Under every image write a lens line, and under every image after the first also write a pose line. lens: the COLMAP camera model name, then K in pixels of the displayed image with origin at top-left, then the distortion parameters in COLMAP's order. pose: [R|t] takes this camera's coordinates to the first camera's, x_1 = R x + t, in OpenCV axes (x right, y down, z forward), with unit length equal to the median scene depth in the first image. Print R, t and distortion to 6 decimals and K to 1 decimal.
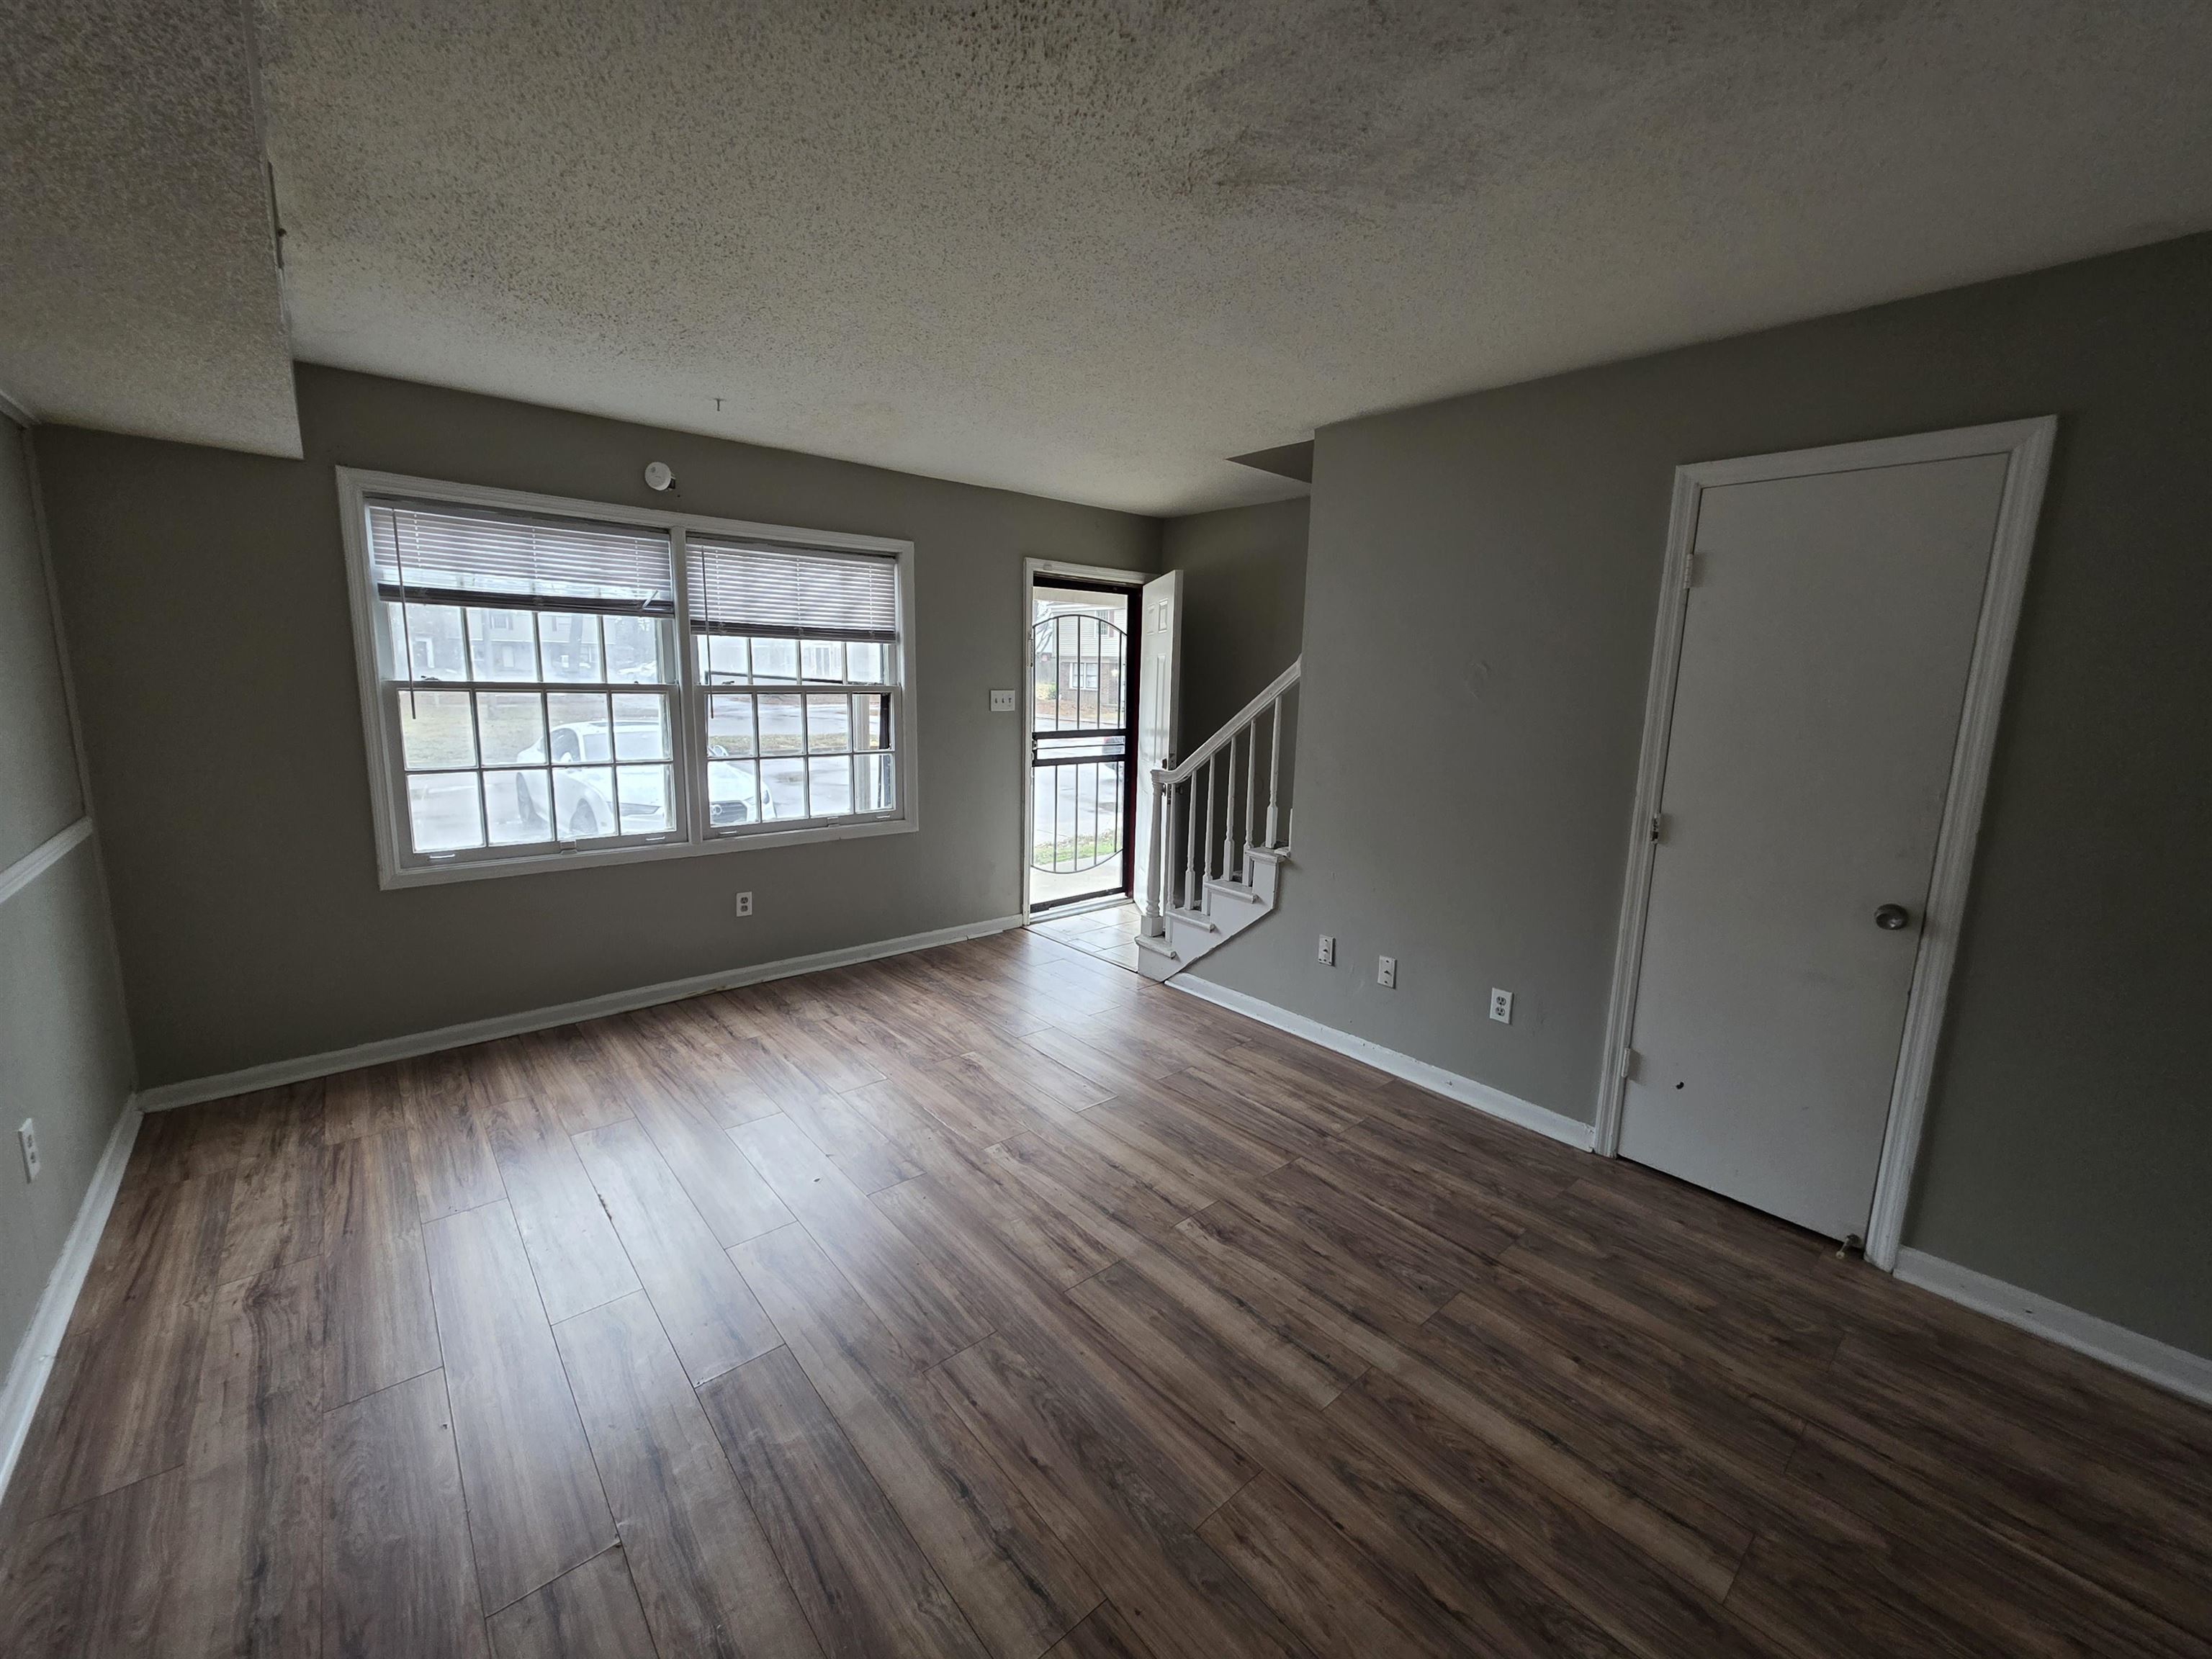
lens RADIAL K [[884.5, 0, 1108.5], [0, 884.5, 818.1], [0, 0, 1]] dist [0.001480, 0.000367]
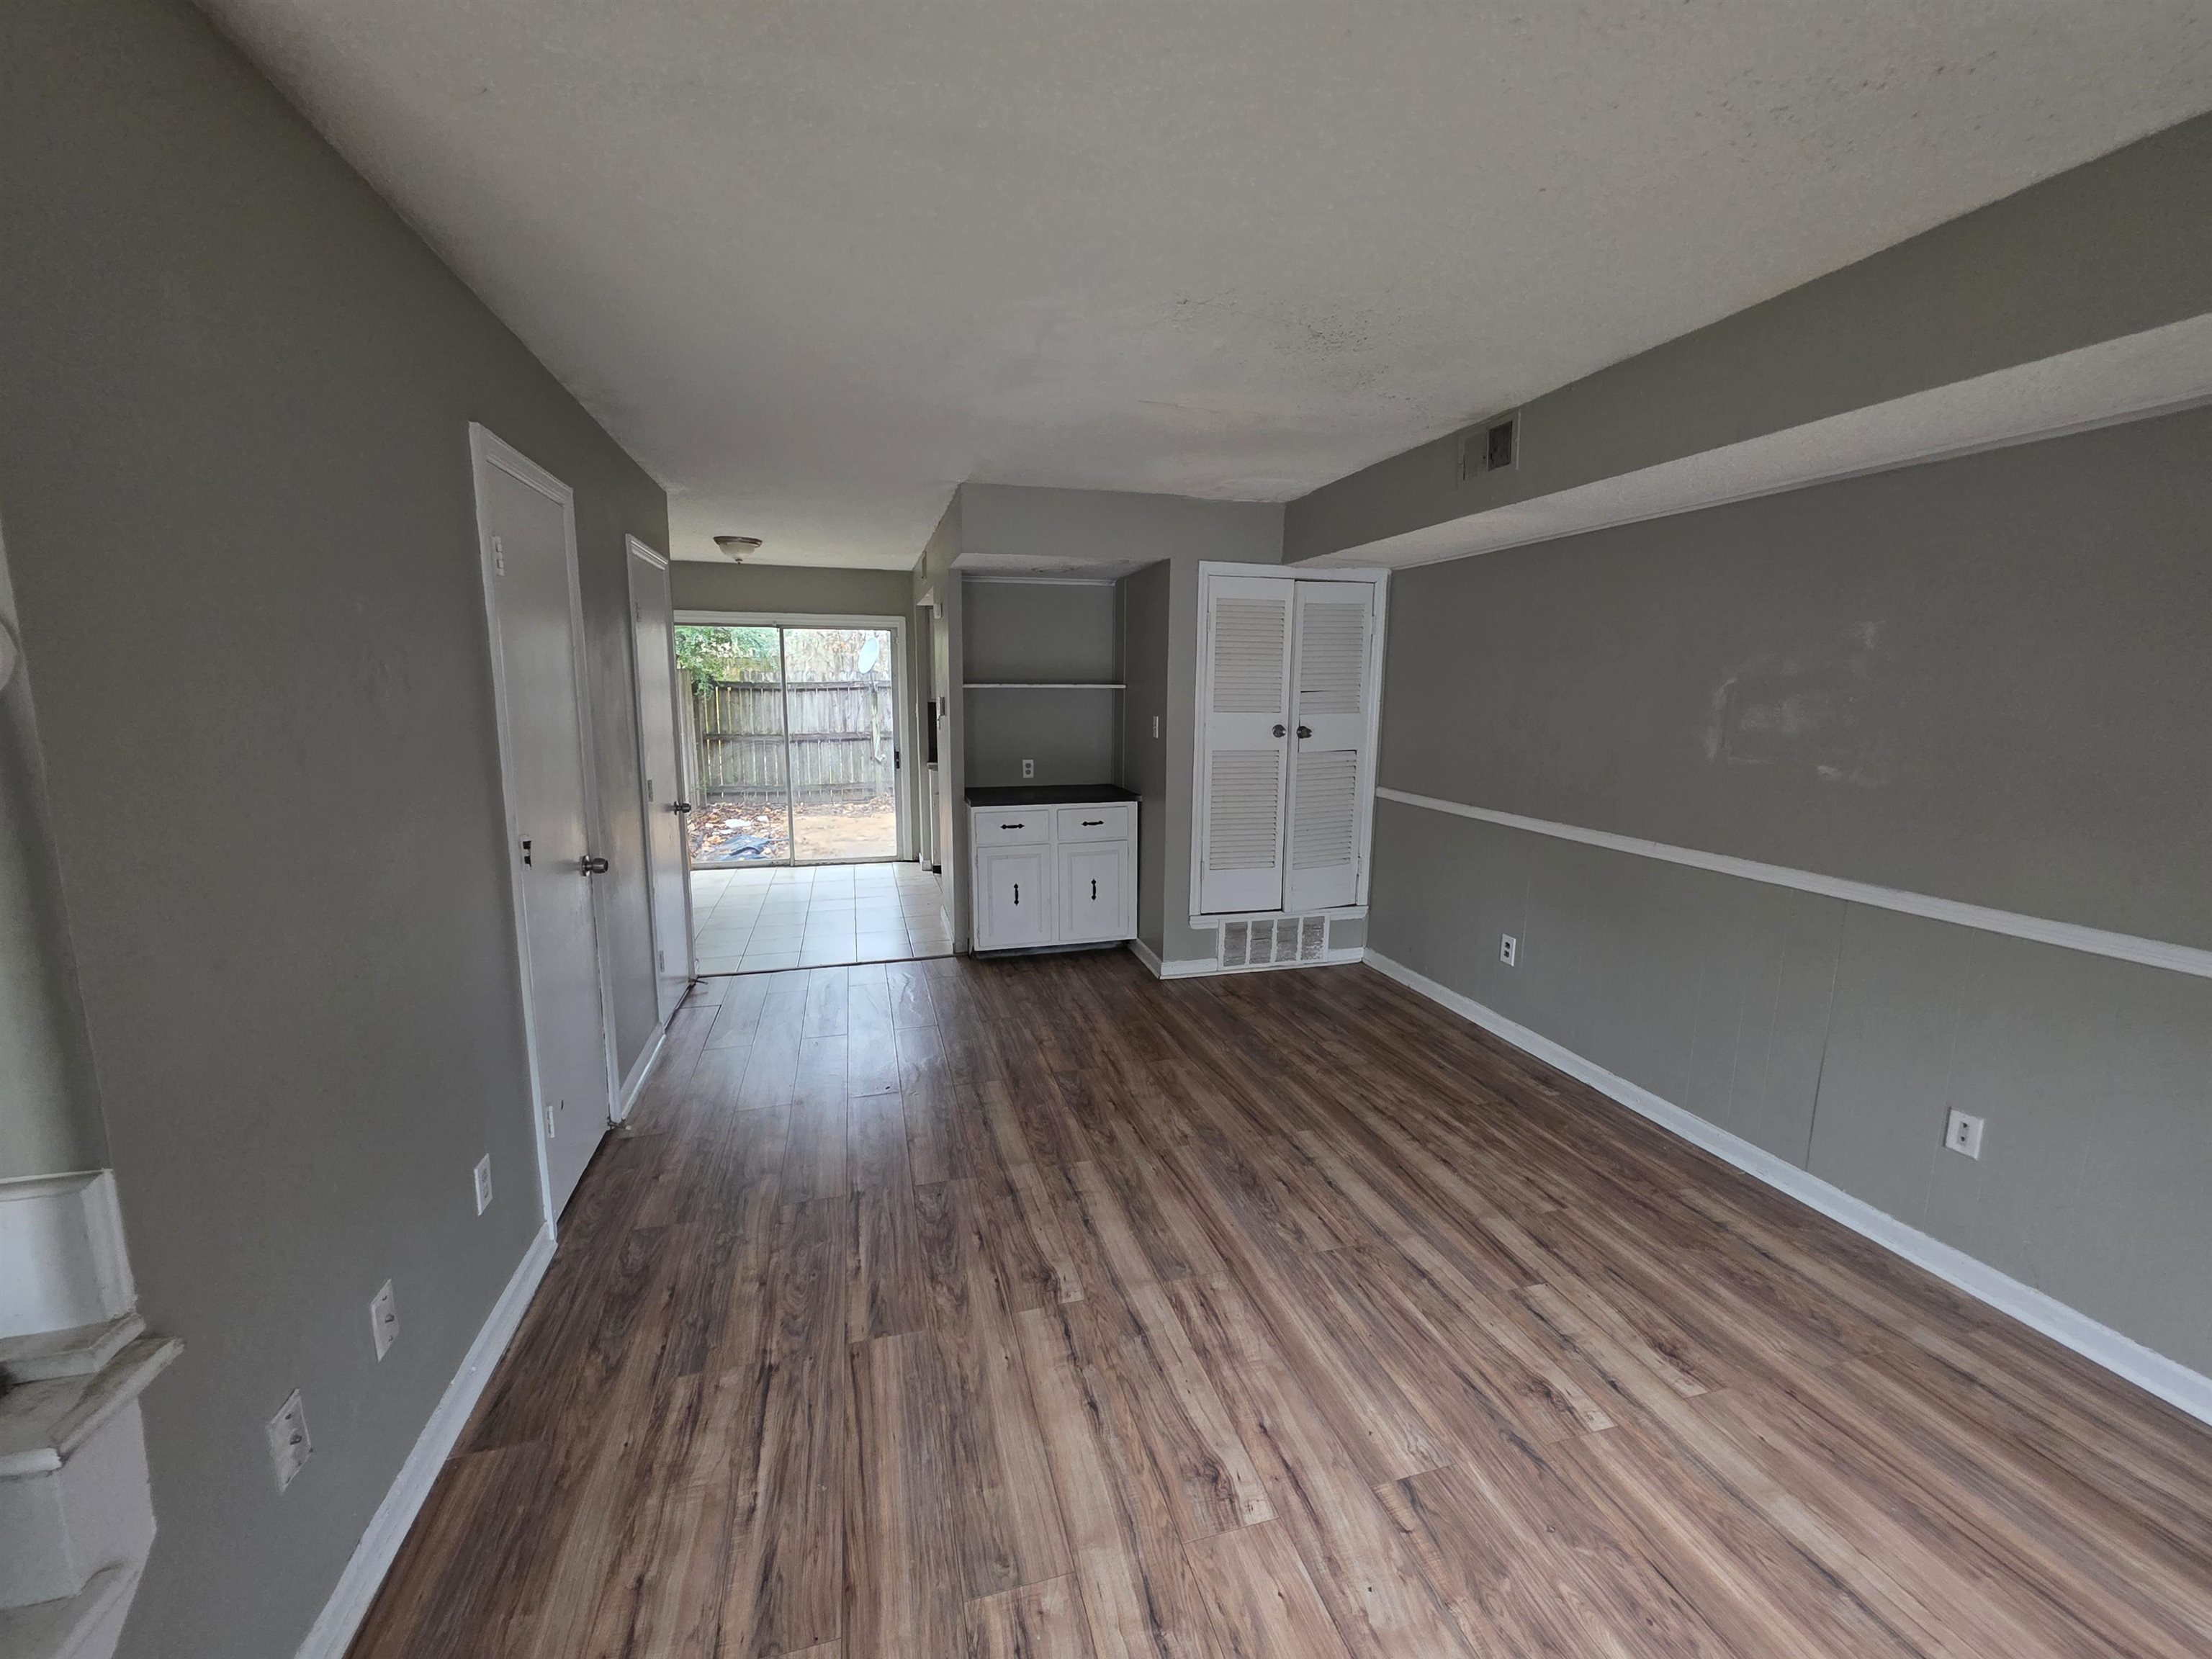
lens RADIAL K [[884.5, 0, 1108.5], [0, 884.5, 818.1], [0, 0, 1]] dist [0.001480, 0.000367]
pose [[-0.906096, -0.094585, 0.412365, -0.288361], [0.039936, 0.951215, 0.305933, -0.298879], [-0.421184, 0.293673, -0.858114, 1.699760]]
